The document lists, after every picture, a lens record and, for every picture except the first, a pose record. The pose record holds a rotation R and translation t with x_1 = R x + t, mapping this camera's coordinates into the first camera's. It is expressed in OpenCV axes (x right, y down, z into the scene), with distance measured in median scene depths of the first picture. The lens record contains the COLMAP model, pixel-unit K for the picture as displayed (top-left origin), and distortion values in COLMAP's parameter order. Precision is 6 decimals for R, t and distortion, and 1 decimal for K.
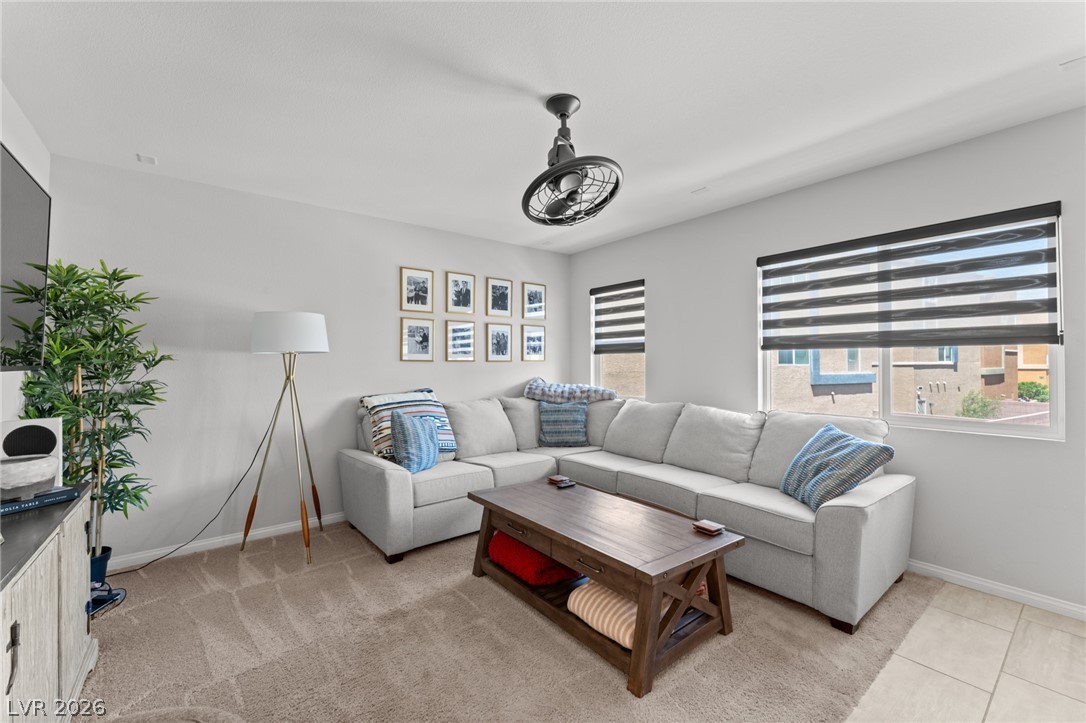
lens RADIAL K [[440.0, 0, 536.6], [0, 440.0, 357.6], [0, 0, 1]] dist [-0.000917, -0.000087]
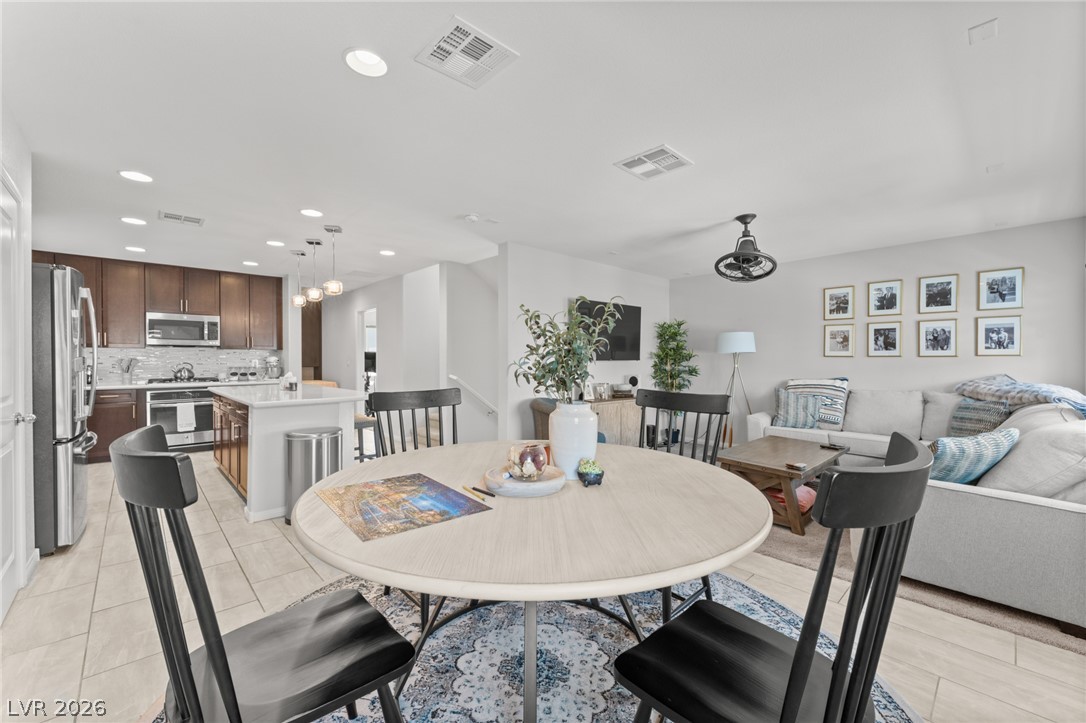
lens RADIAL K [[441.2, 0, 544.0], [0, 441.2, 361.4], [0, 0, 1]] dist [0.004490, 0.000285]
pose [[0.089754, 0.009444, -0.995919, 0.961581], [0.013388, 0.999853, 0.010687, -0.003832], [0.995874, -0.014293, 0.089615, -0.006304]]
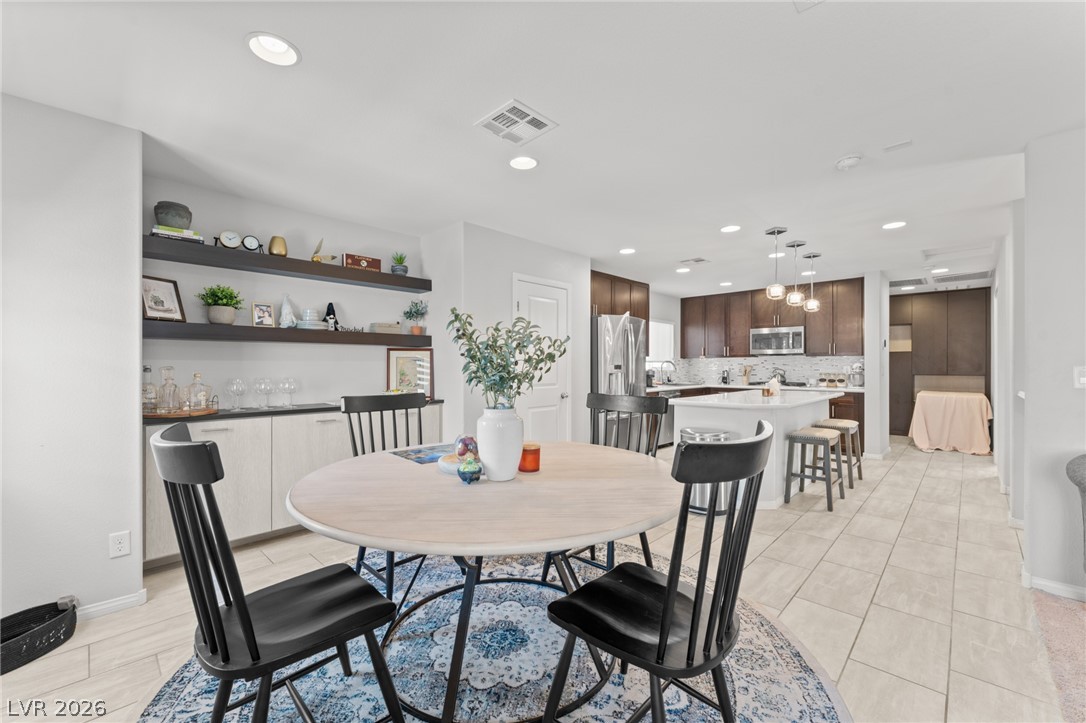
lens RADIAL K [[440.0, 0, 535.2], [0, 440.0, 367.5], [0, 0, 1]] dist [-0.000917, -0.000087]
pose [[-0.991033, 0.004903, -0.133530, 0.547649], [0.006133, 0.999942, -0.008800, 0.004973], [0.133479, -0.009540, -0.991006, 0.527371]]
